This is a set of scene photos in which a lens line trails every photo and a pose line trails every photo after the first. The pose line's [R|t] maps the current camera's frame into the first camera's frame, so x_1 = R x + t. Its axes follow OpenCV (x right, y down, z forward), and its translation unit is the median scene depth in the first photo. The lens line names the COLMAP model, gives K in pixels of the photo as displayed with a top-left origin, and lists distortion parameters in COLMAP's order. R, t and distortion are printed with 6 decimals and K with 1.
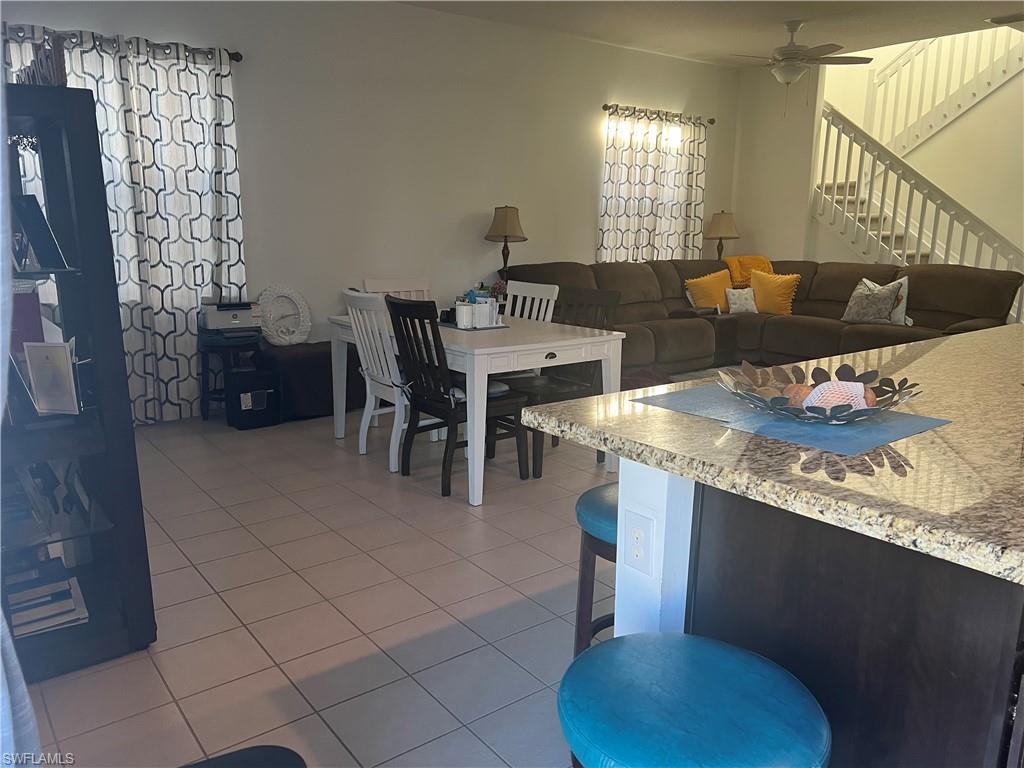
lens RADIAL K [[766.9, 0, 502.1], [0, 766.9, 393.4], [0, 0, 1]] dist [0.060894, -0.068443]
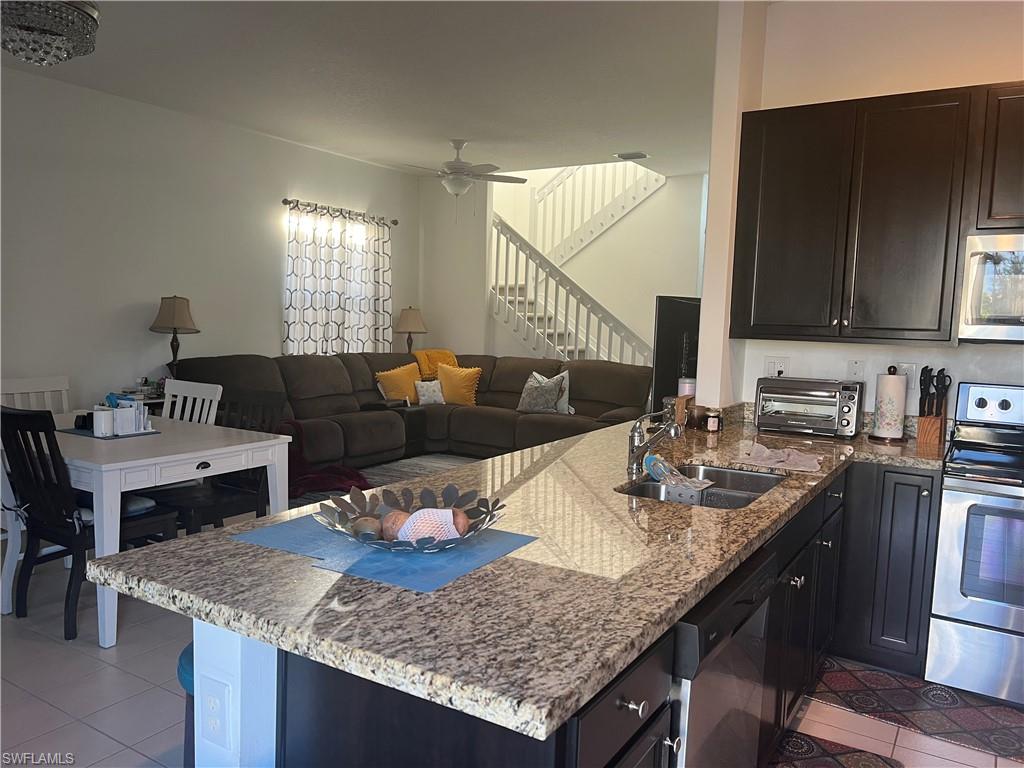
lens RADIAL K [[766.9, 0, 506.7], [0, 766.9, 396.3], [0, 0, 1]] dist [0.060894, -0.068443]
pose [[0.933771, -0.015990, 0.357514, 0.041869], [0.052536, 0.994303, -0.092746, -0.015516], [-0.353994, 0.105386, 0.929291, 0.004861]]
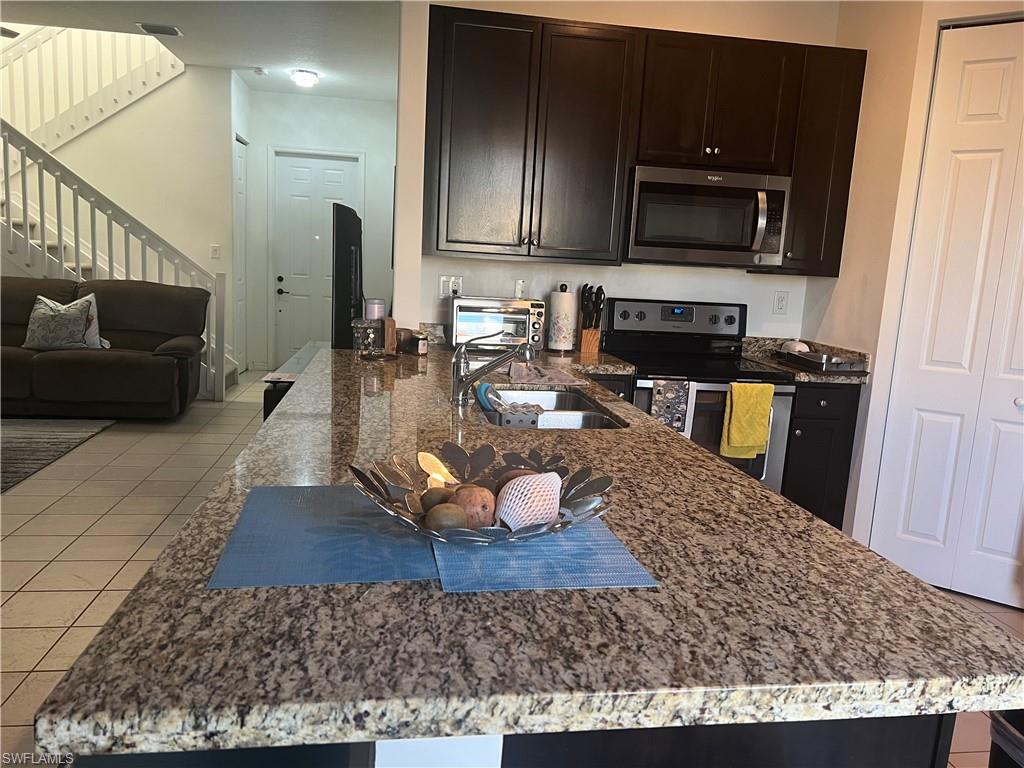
lens RADIAL K [[766.9, 0, 509.1], [0, 766.9, 394.1], [0, 0, 1]] dist [0.060894, -0.068443]
pose [[0.469959, -0.128089, 0.873345, -0.047819], [0.135533, 0.988154, 0.071995, -0.035758], [-0.872221, 0.084533, 0.481752, 0.161605]]
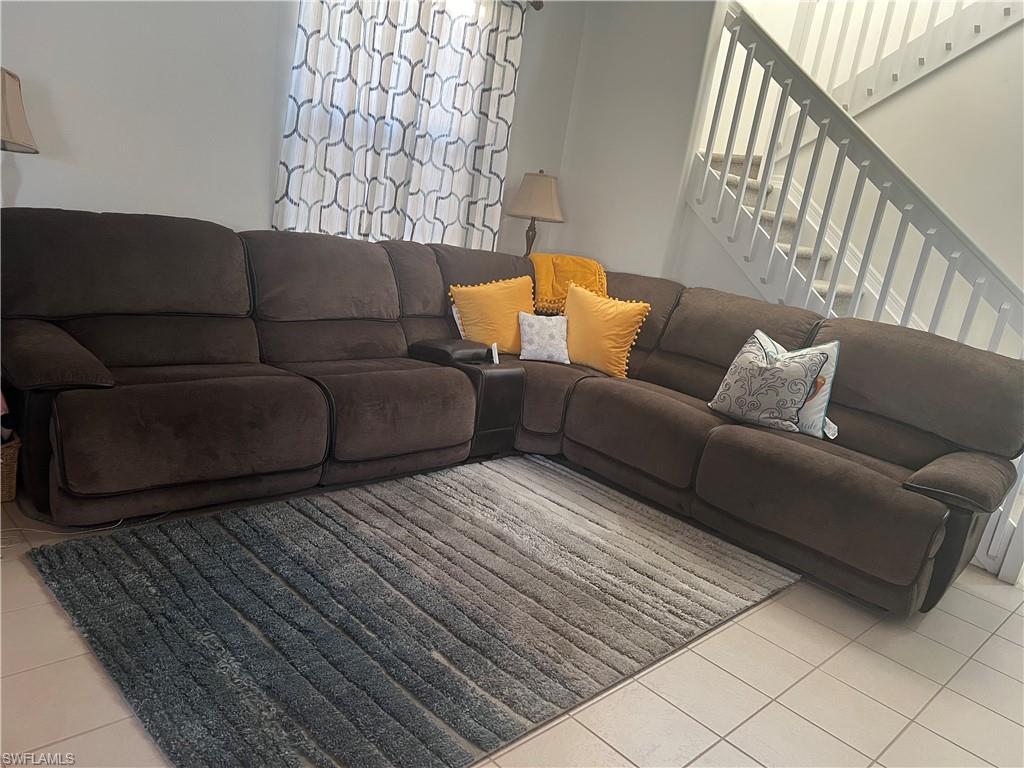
lens RADIAL K [[766.9, 0, 505.3], [0, 766.9, 385.8], [0, 0, 1]] dist [0.060894, -0.068443]
pose [[0.981037, 0.109185, 0.160142, 0.221839], [-0.115790, 0.992743, 0.032480, -0.111955], [-0.155434, -0.050407, 0.986559, 0.517878]]
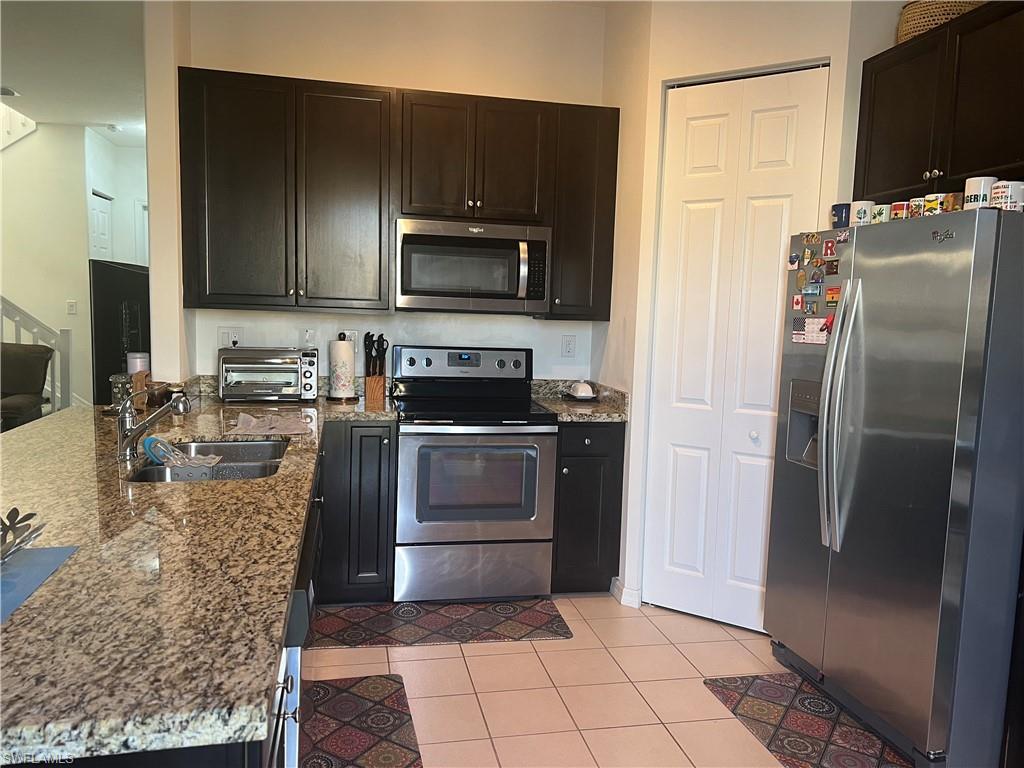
lens RADIAL K [[766.9, 0, 517.0], [0, 766.9, 394.2], [0, 0, 1]] dist [0.060894, -0.068443]
pose [[0.410554, -0.092185, 0.907164, 0.002289], [0.165951, 0.985815, 0.025074, -0.018056], [-0.896608, 0.140250, 0.420029, 0.043667]]
